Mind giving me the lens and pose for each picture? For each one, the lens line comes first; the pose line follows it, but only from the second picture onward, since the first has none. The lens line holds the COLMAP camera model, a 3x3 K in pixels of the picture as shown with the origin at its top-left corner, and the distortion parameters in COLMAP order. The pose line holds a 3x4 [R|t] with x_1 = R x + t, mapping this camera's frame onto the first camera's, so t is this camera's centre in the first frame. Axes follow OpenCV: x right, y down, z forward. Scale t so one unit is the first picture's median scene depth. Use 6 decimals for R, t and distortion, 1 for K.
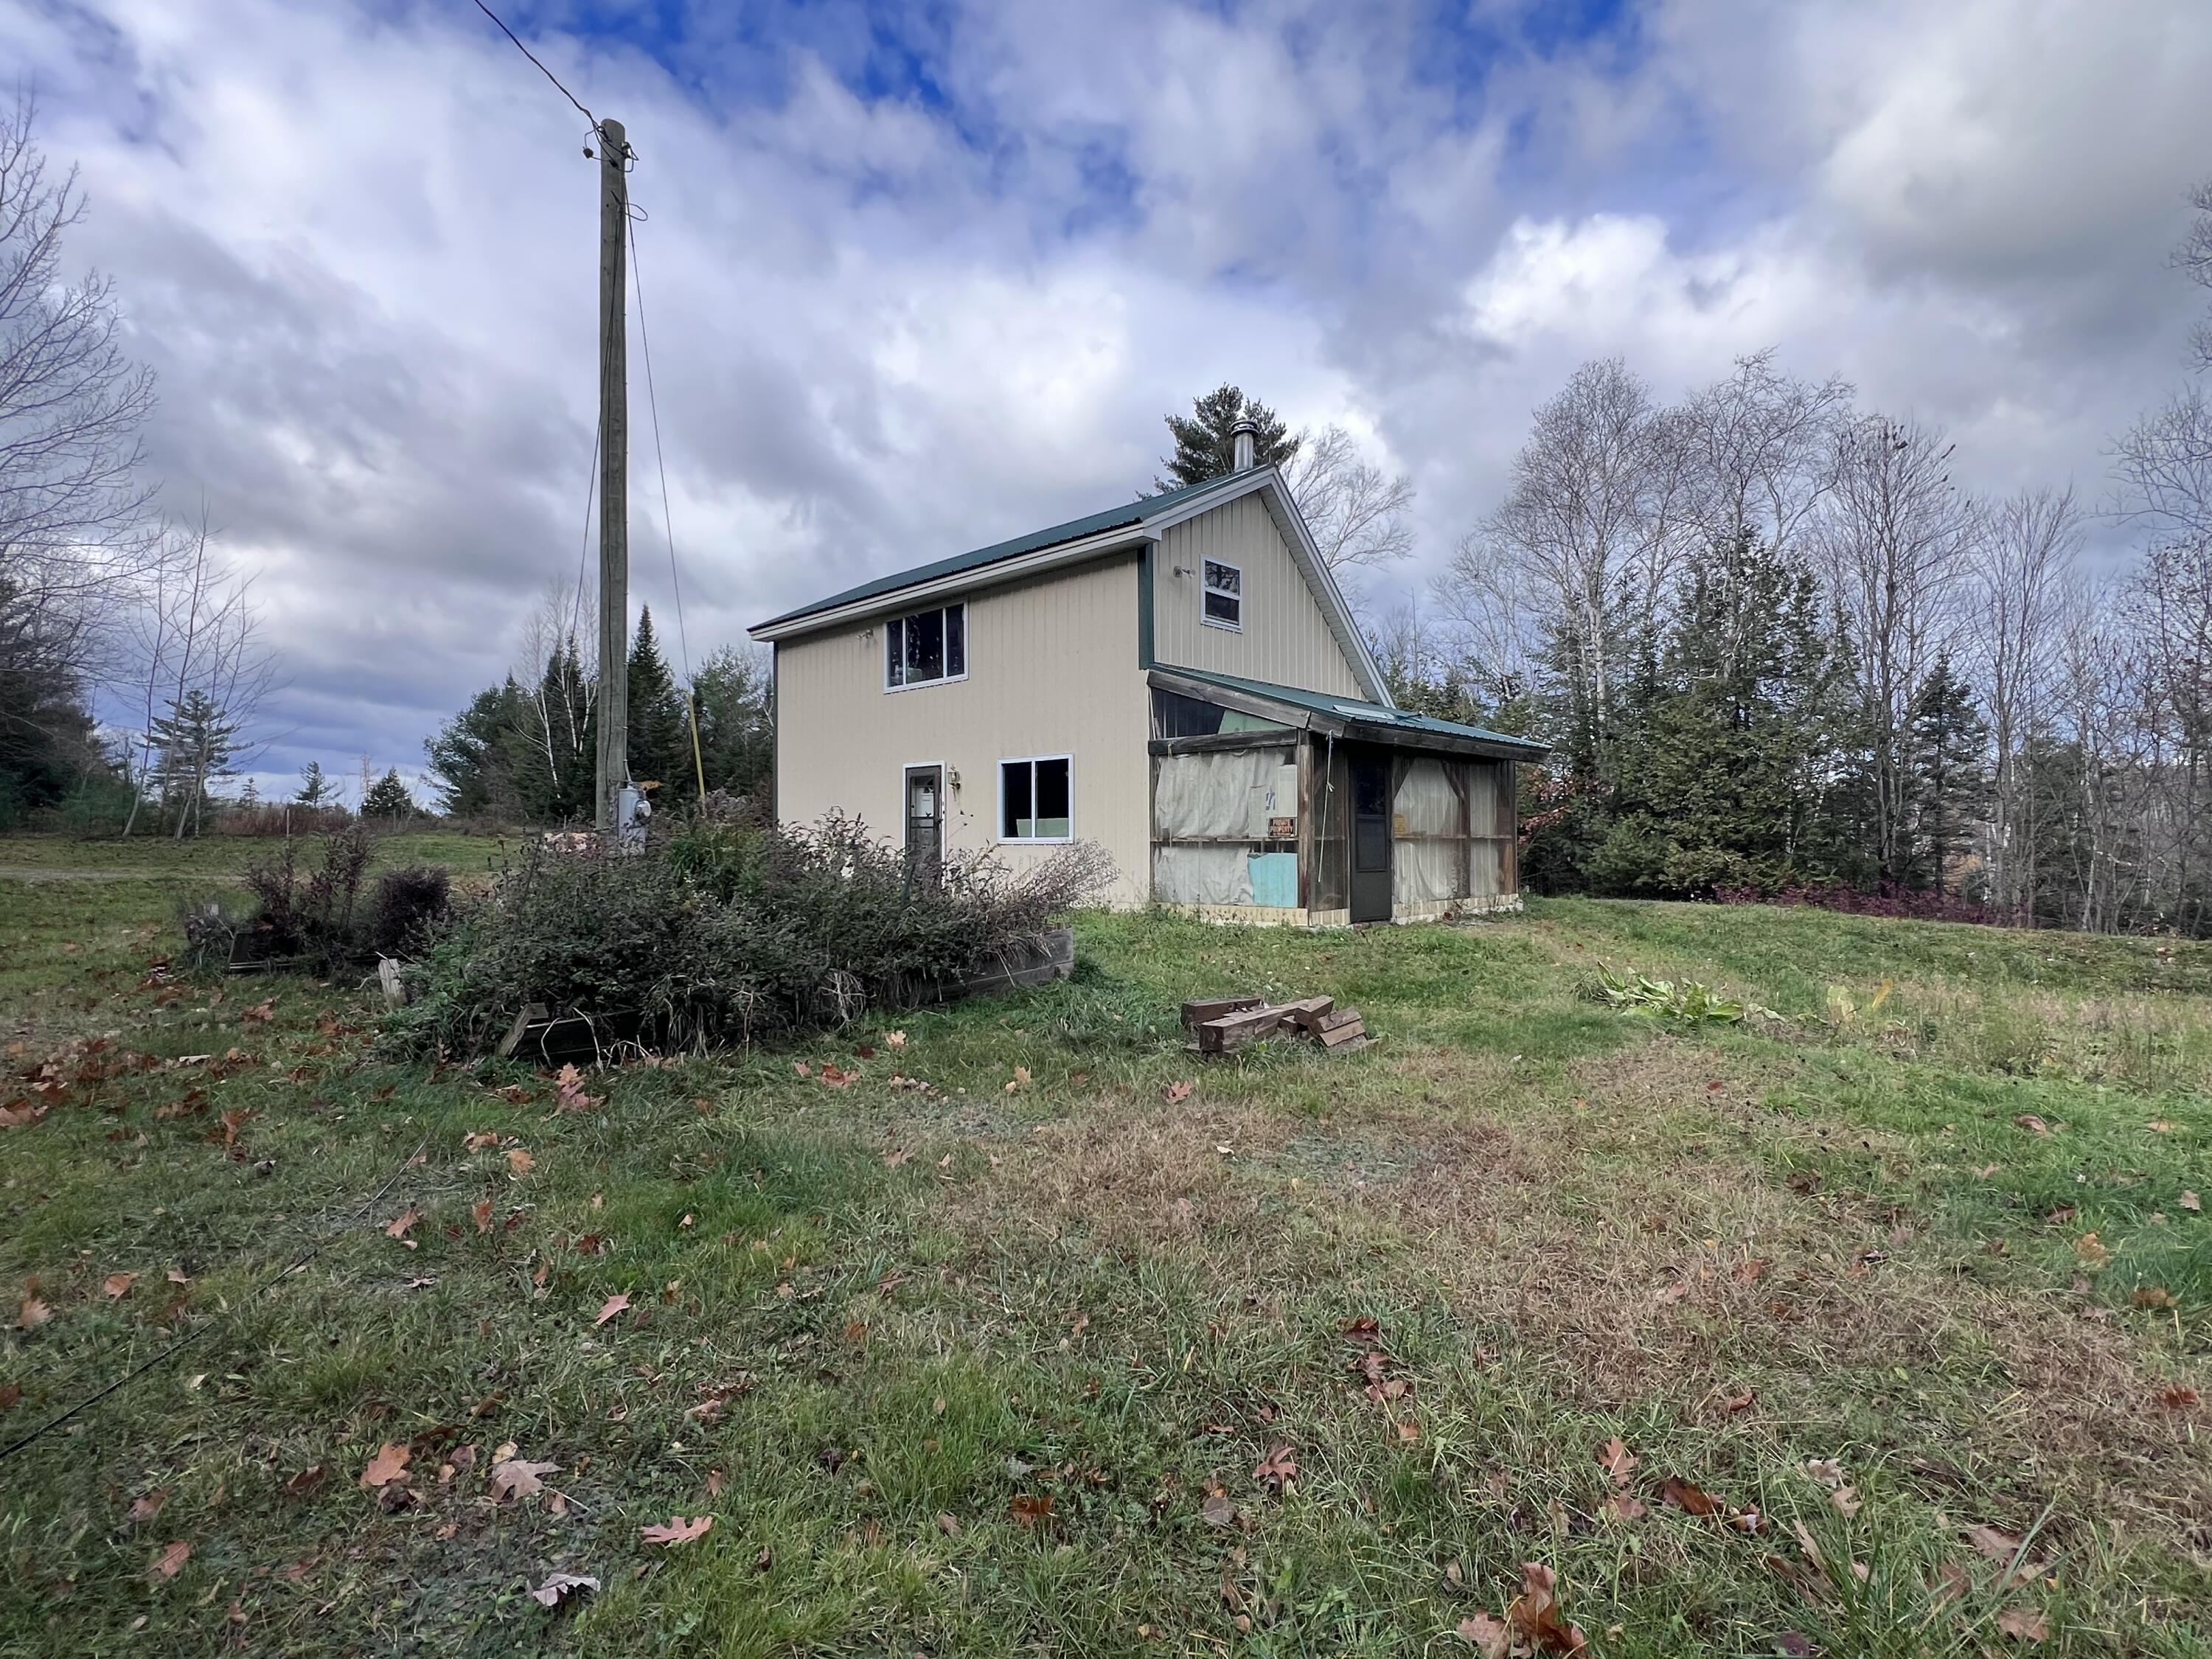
lens RADIAL K [[1027.7, 0, 1106.0], [0, 1027.7, 829.5], [0, 0, 1]] dist [-0.002766, -0.000126]
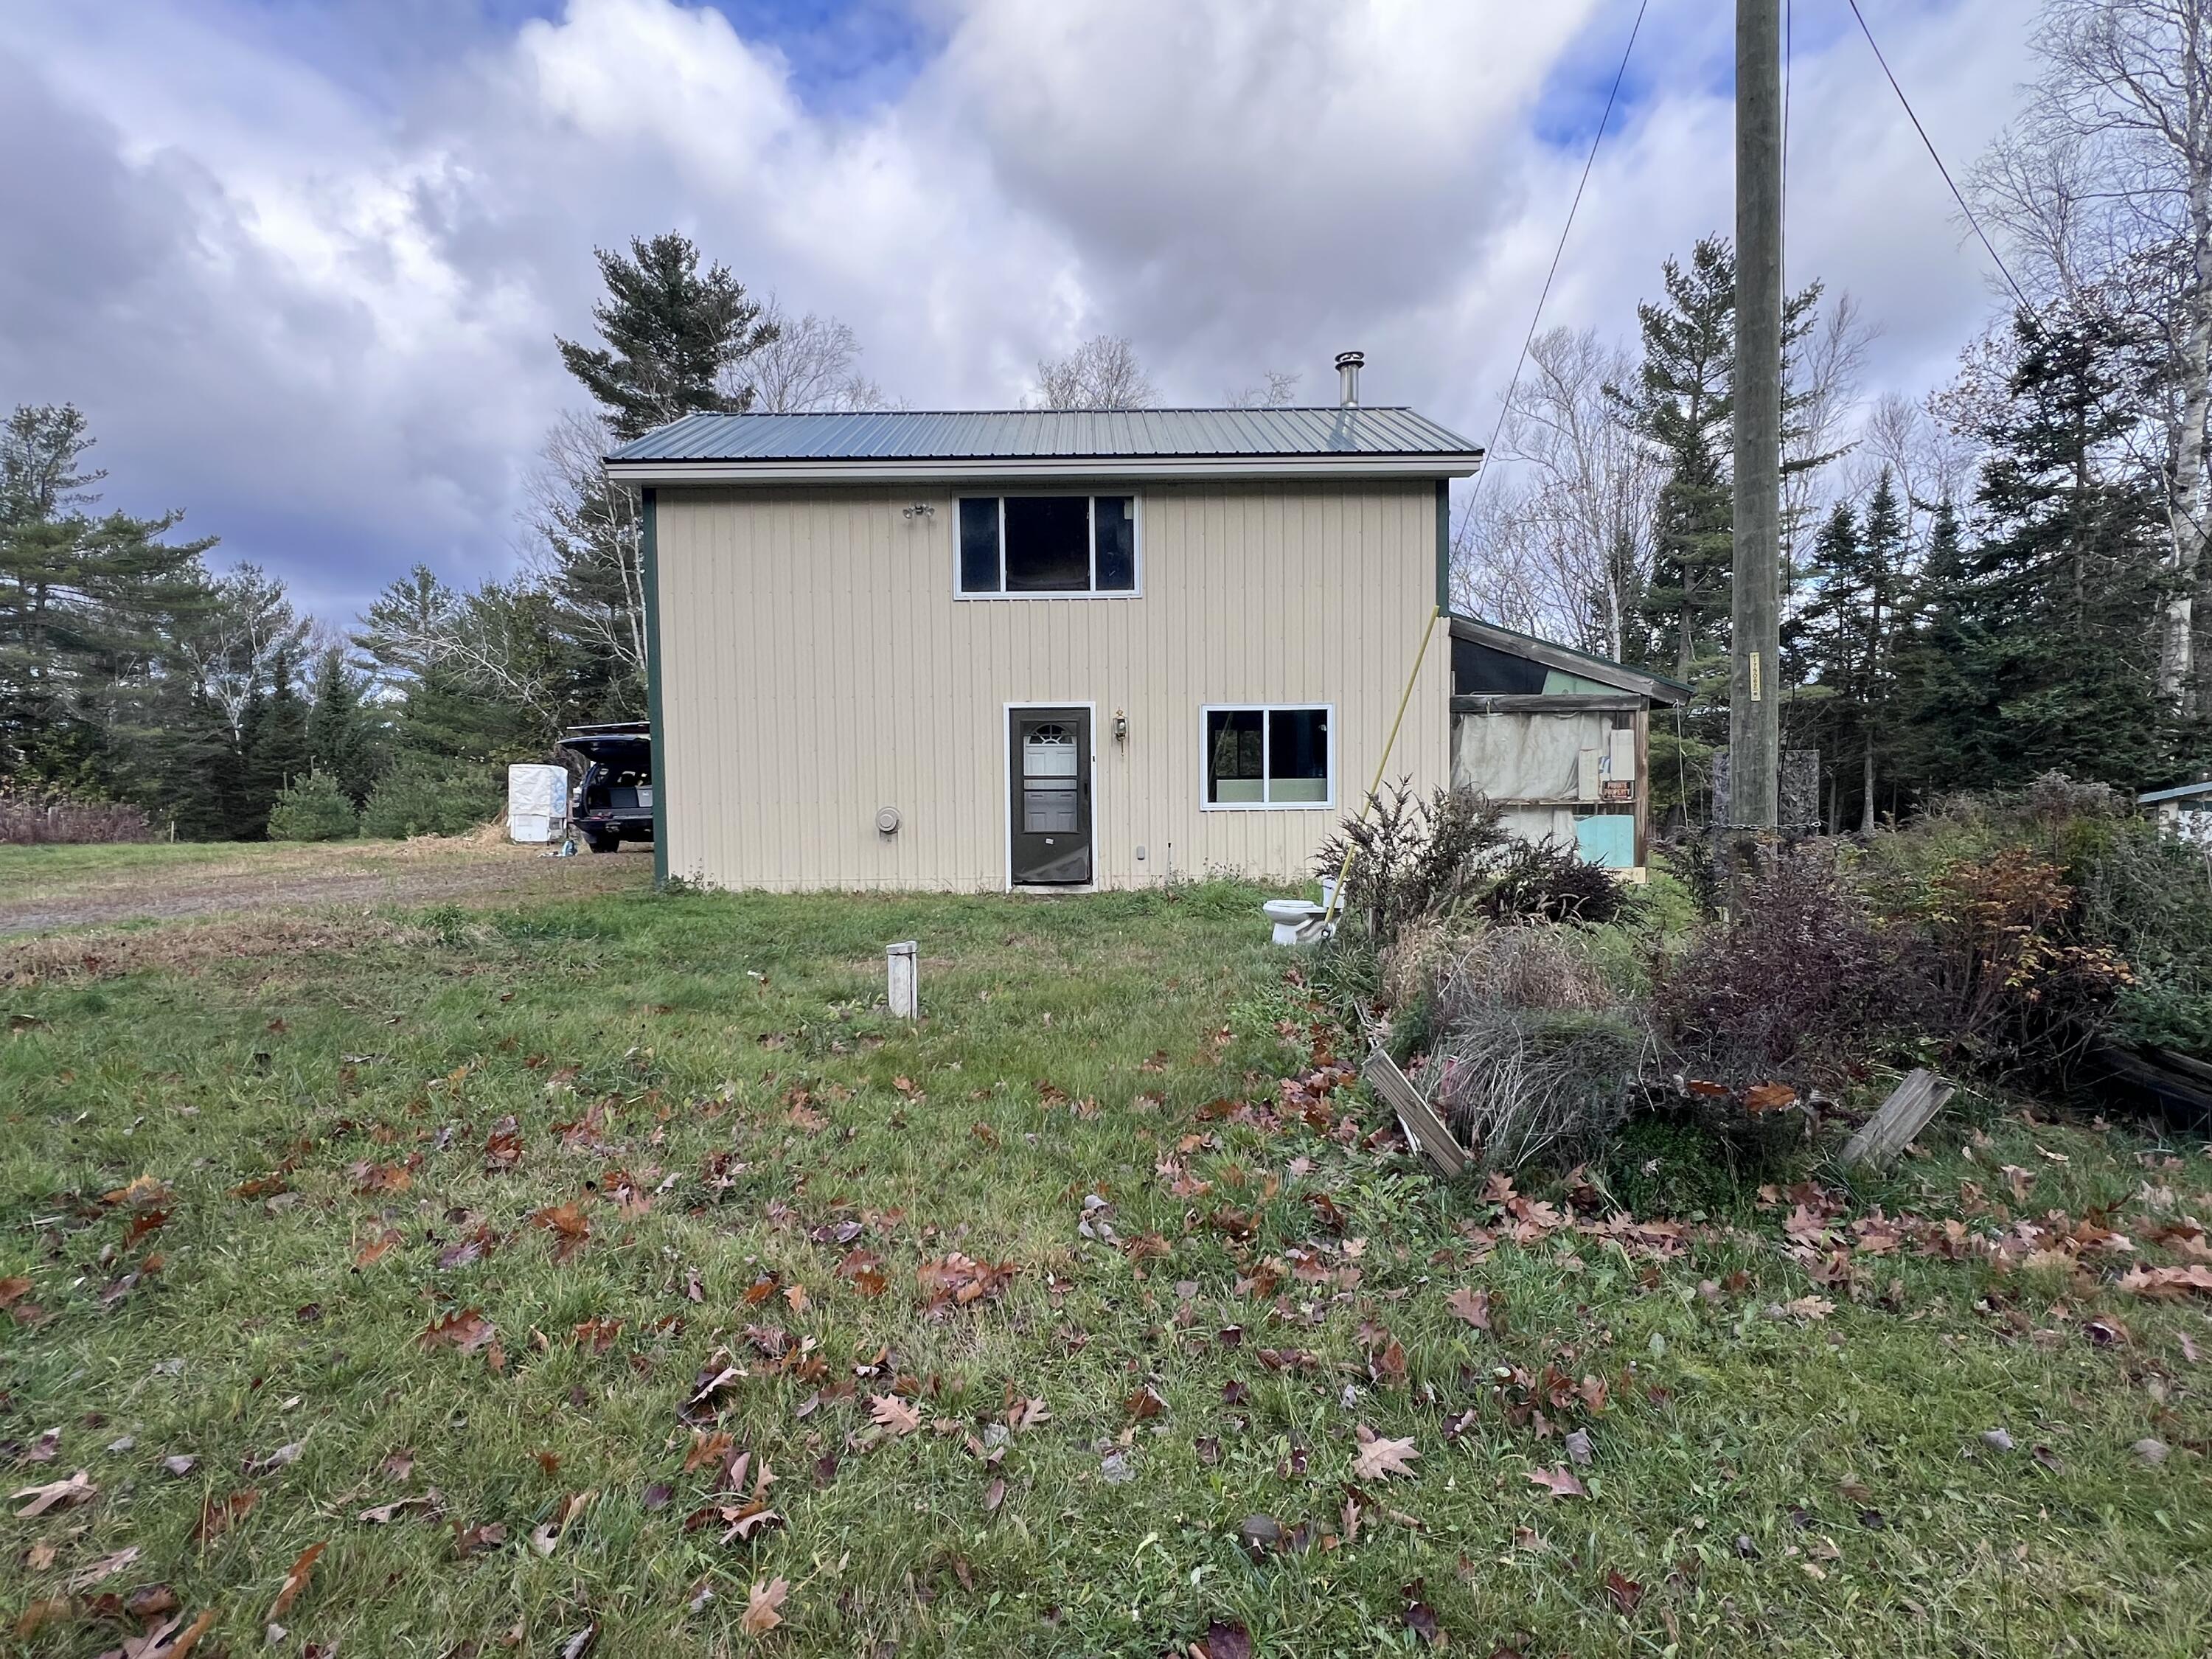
lens RADIAL K [[1027.7, 0, 1106.0], [0, 1027.7, 829.5], [0, 0, 1]] dist [-0.002766, -0.000126]
pose [[0.738423, -0.044773, 0.672850, -0.836655], [0.000387, 0.997821, 0.065972, -0.028677], [-0.674338, -0.048454, 0.736832, 0.537029]]
